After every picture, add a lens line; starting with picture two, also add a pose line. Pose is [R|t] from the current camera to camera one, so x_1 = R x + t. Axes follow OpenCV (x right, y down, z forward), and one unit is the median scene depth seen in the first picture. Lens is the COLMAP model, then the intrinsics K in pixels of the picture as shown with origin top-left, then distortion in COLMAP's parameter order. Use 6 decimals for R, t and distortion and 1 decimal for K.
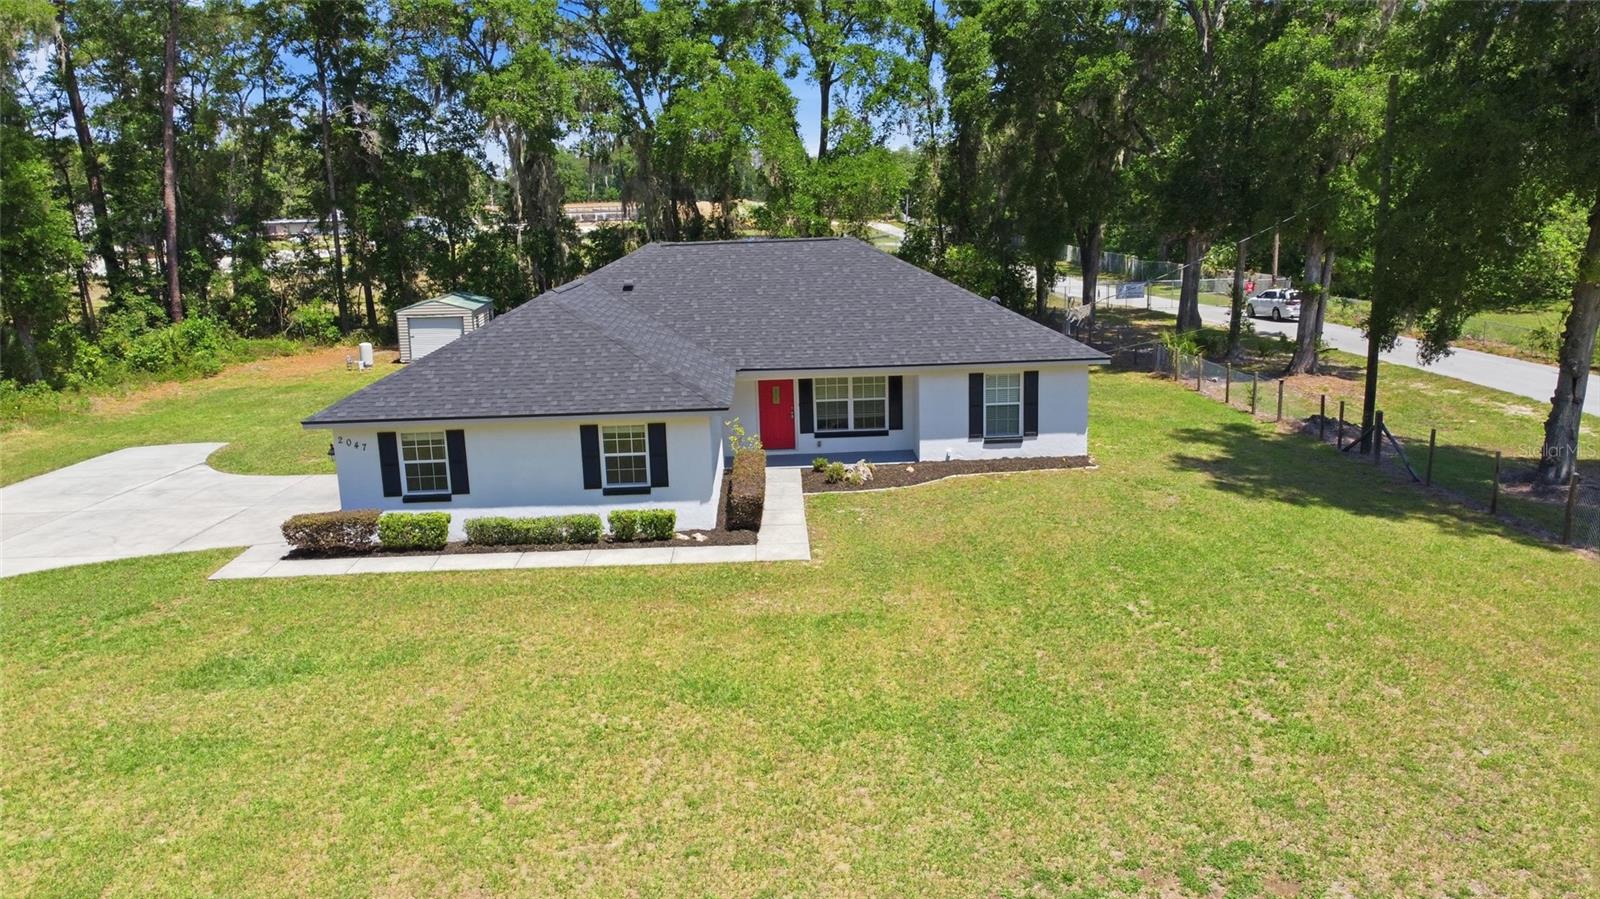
lens RADIAL K [[1205.8, 0, 800.0], [0, 1205.8, 449.5], [0, 0, 1]] dist [0.000559, -0.003071]
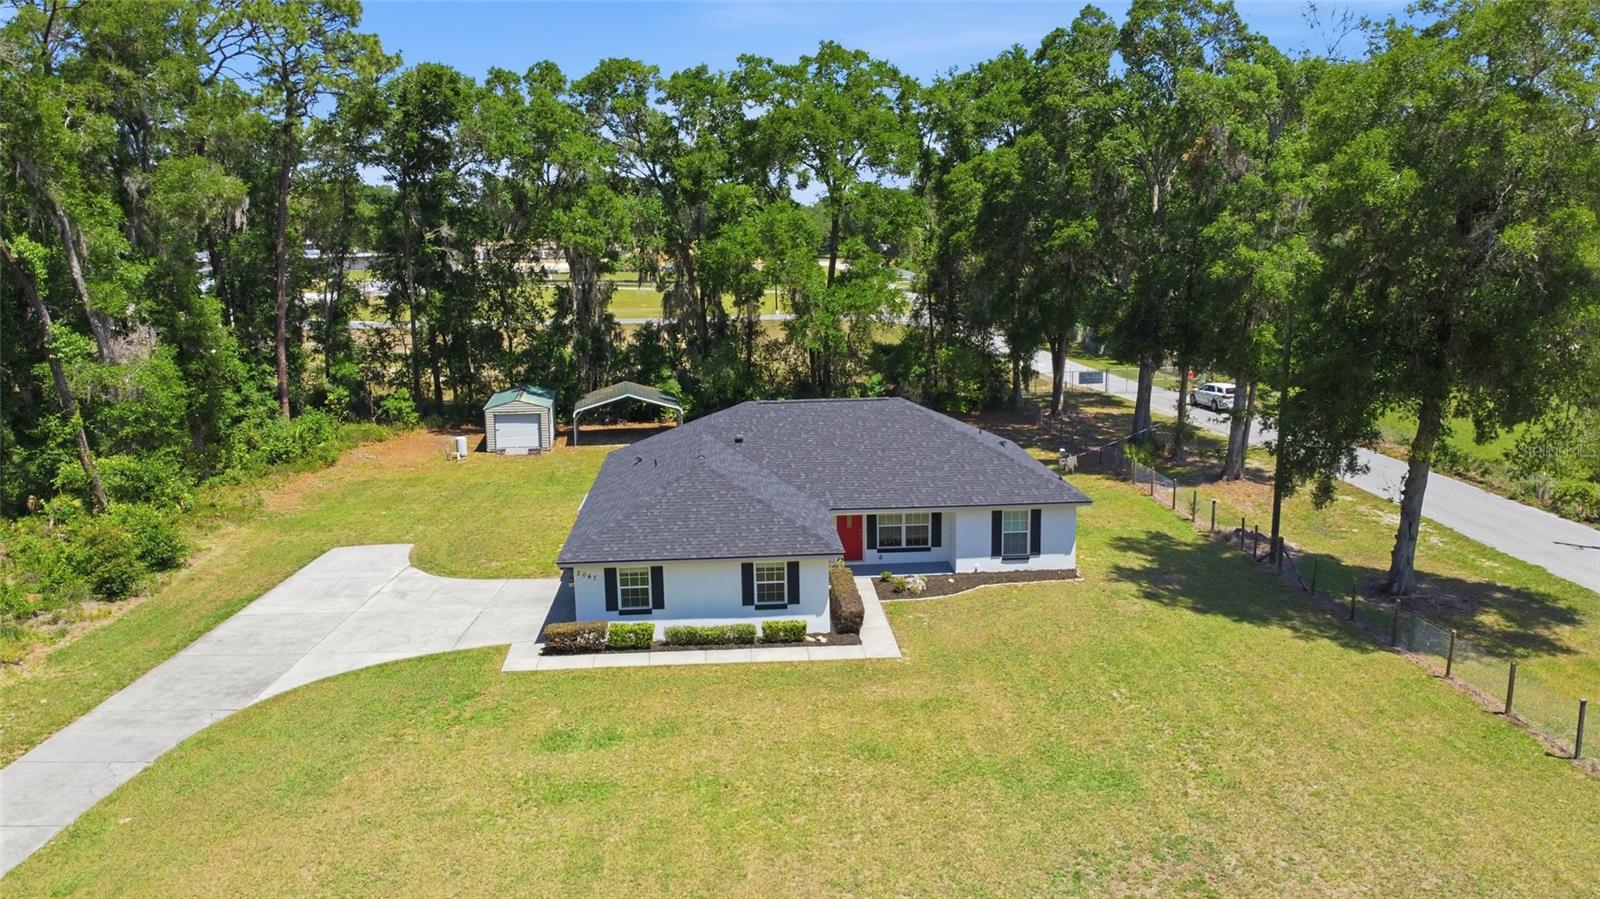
lens RADIAL K [[1205.8, 0, 800.0], [0, 1205.8, 449.5], [0, 0, 1]] dist [0.000559, -0.003071]
pose [[0.999153, 0.006231, 0.040679, -0.171201], [-0.005558, 0.999846, -0.016621, -0.134552], [-0.040777, 0.016381, 0.999034, -0.477373]]
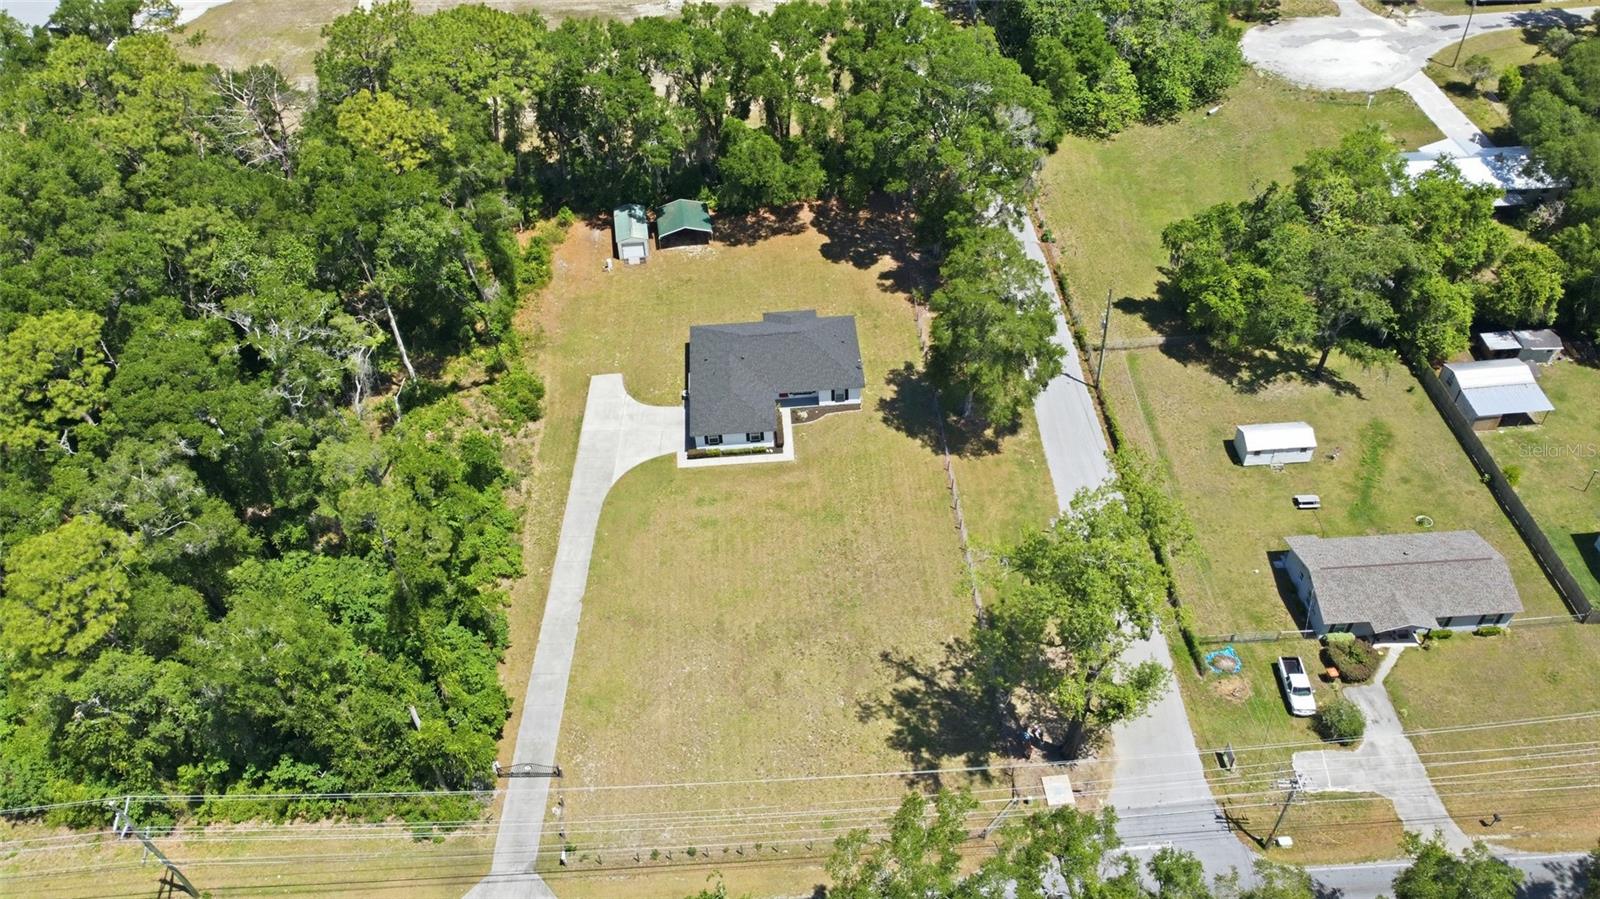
lens RADIAL K [[1181.0, 0, 818.3], [0, 1181.0, 450.2], [0, 0, 1]] dist [-0.044514, 0.002570]
pose [[0.998719, -0.027112, 0.042718, -0.096481], [0.000486, 0.849405, 0.527741, -2.434205], [-0.050593, -0.527045, 0.848330, -3.039546]]
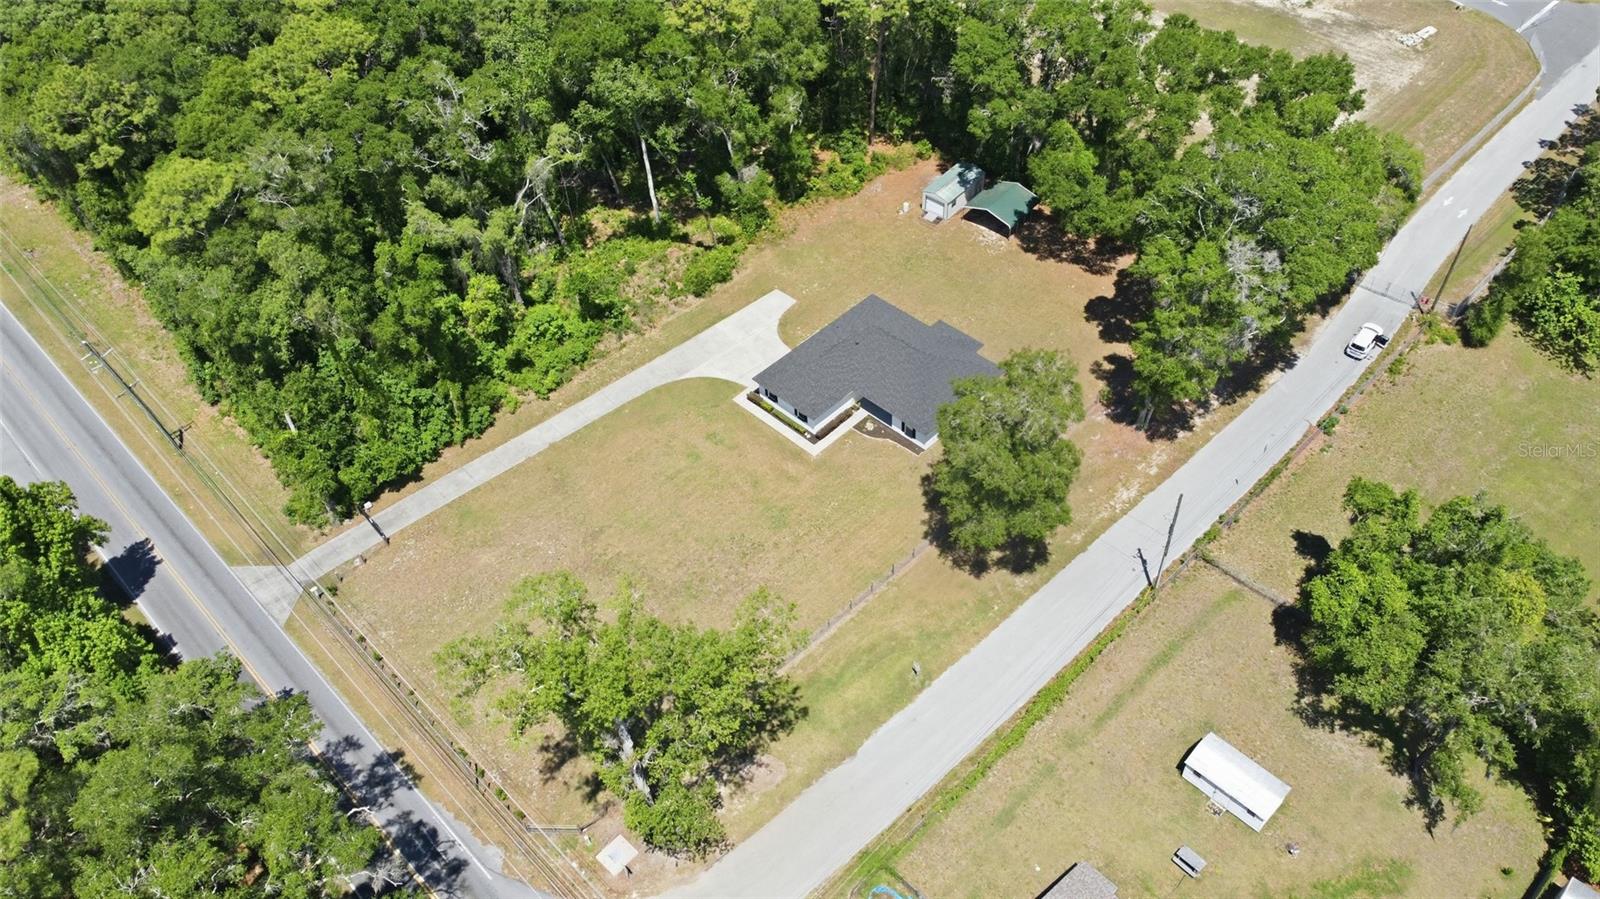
lens RADIAL K [[1219.9, 0, 818.0], [0, 1219.9, 447.3], [0, 0, 1]] dist [0.006305, -0.029830]
pose [[0.699294, 0.522701, -0.487618, 2.296615], [-0.132266, 0.764976, 0.630331, -2.914506], [0.702491, -0.376291, 0.604079, -1.884502]]
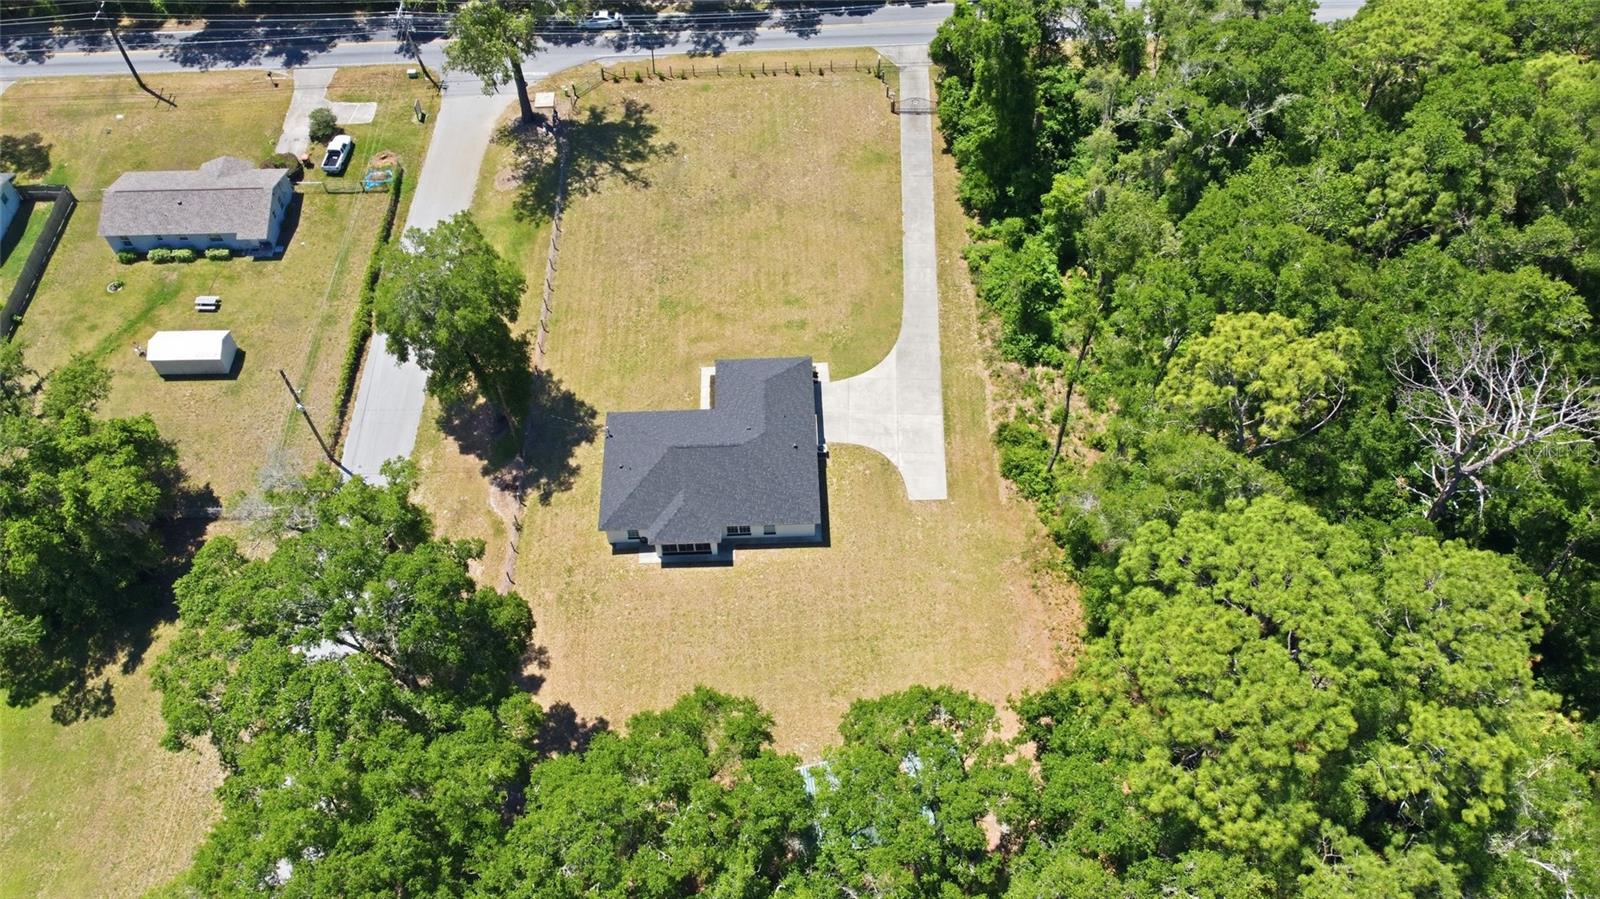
lens RADIAL K [[1257.1, 0, 800.0], [0, 1257.1, 449.5], [0, 0, 1]] dist [0.003600, 0.000240]
pose [[-0.998960, 0.031001, 0.033428, -0.499543], [0.043467, 0.426517, 0.903435, -3.973933], [0.013750, 0.903948, -0.427421, 3.208286]]
